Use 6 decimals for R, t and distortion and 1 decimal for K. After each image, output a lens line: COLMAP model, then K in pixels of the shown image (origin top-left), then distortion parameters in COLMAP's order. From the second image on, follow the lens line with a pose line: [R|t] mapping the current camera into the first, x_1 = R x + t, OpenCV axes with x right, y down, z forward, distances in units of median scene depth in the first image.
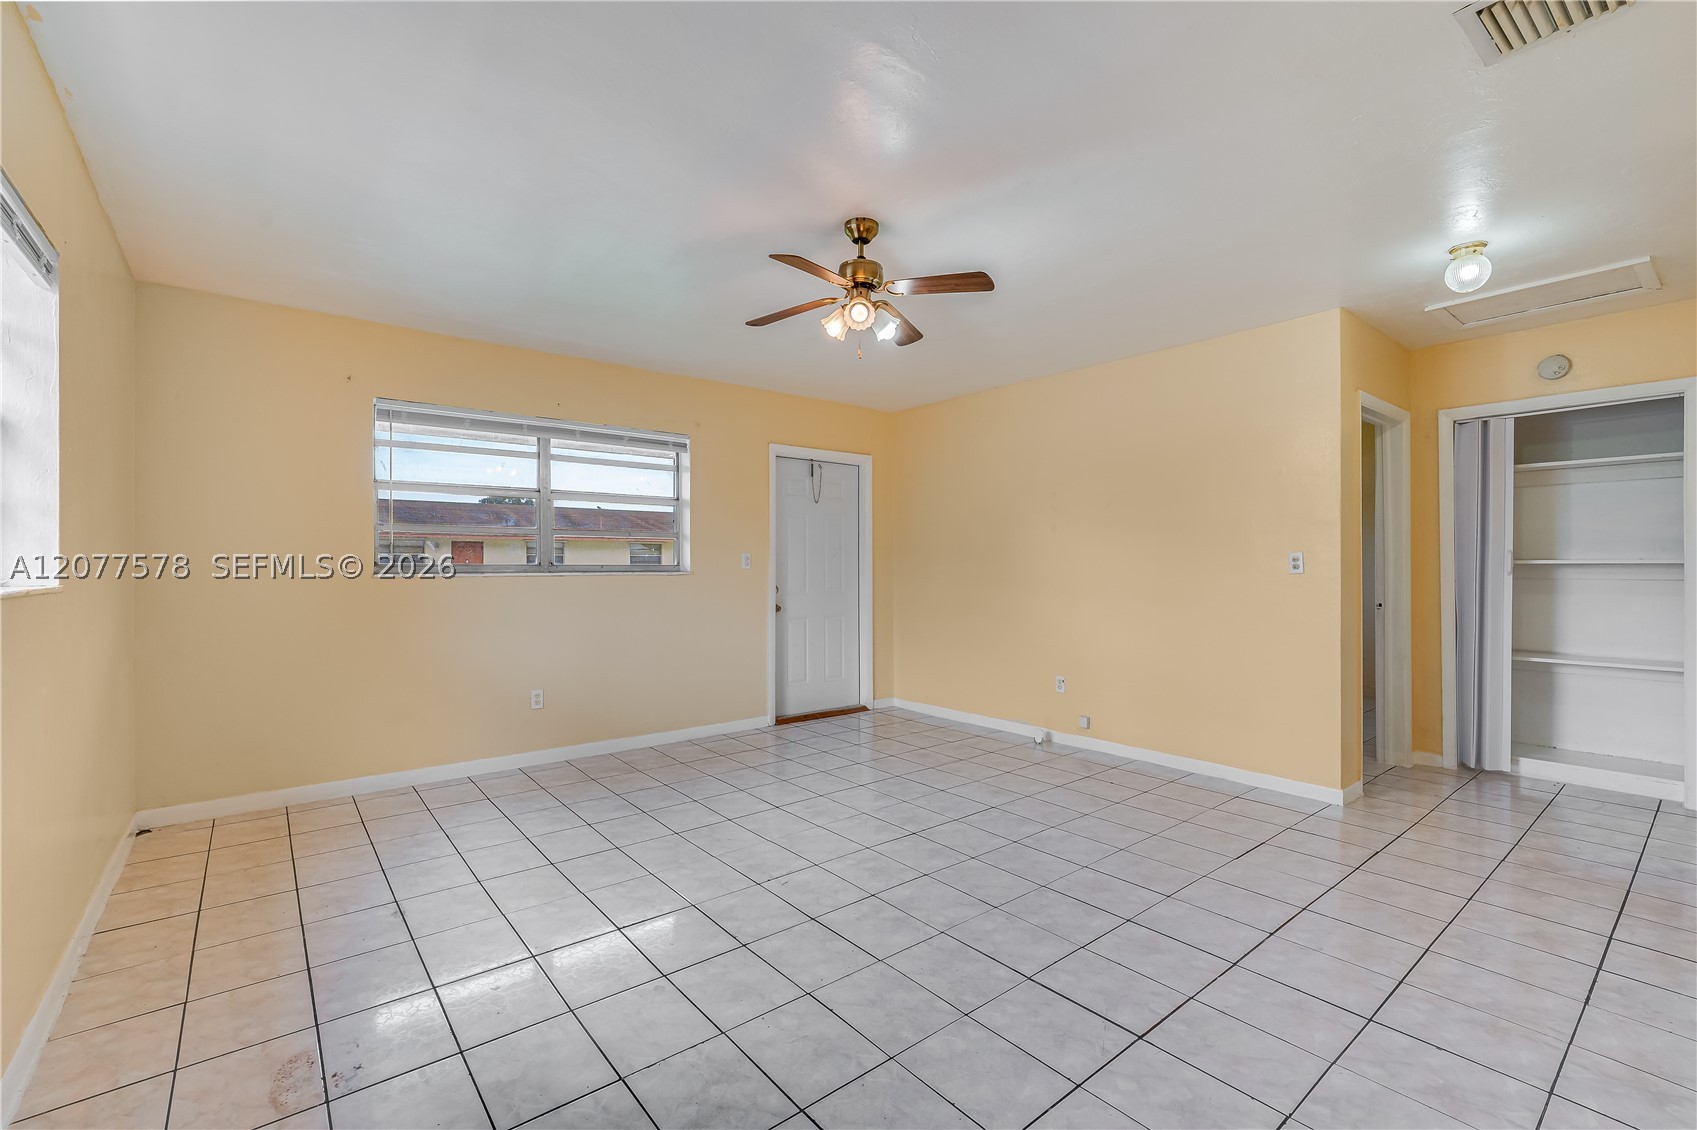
lens RADIAL K [[739.9, 0, 848.5], [0, 739.9, 565.0], [0, 0, 1]] dist [-0.001999, 0.000371]
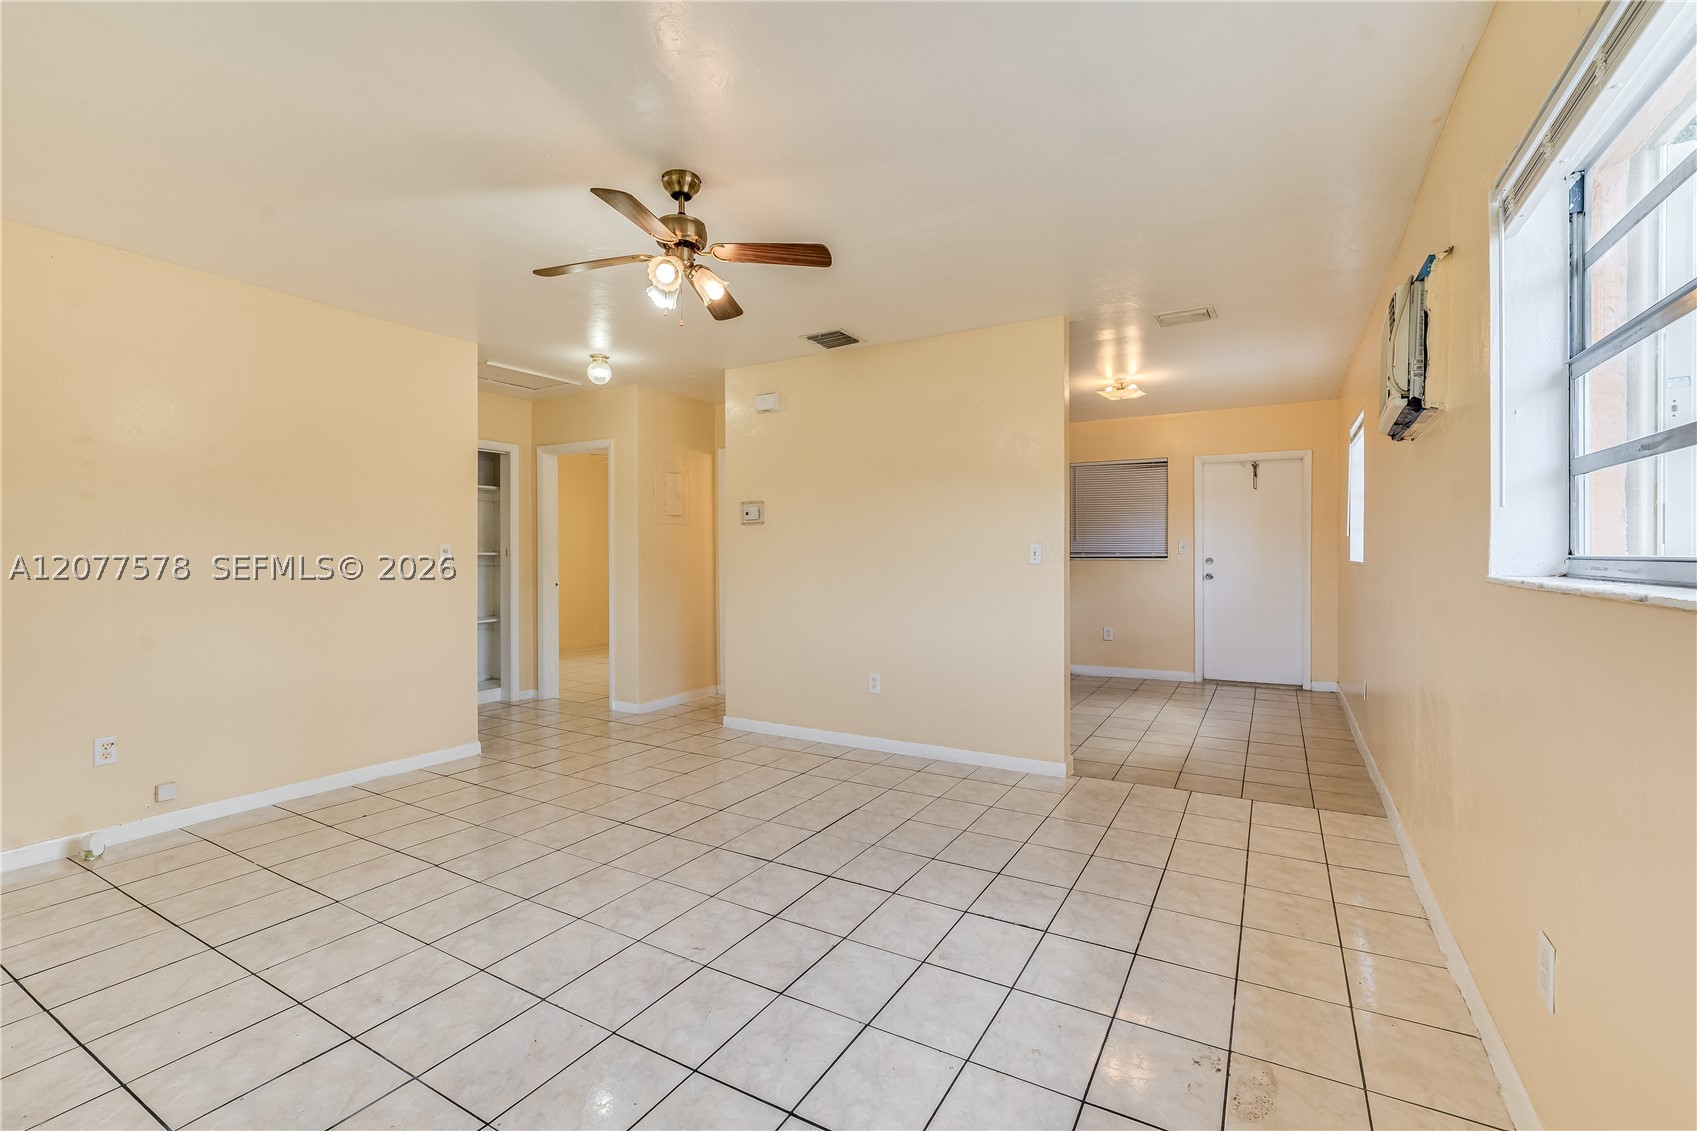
lens RADIAL K [[735.8, 0, 848.5], [0, 735.8, 565.5], [0, 0, 1]] dist [-0.002472, -0.000335]
pose [[-0.357918, -0.013099, 0.933661, -0.800639], [0.000744, 0.999897, 0.014313, -0.002140], [-0.933753, 0.005818, -0.357871, 1.014779]]
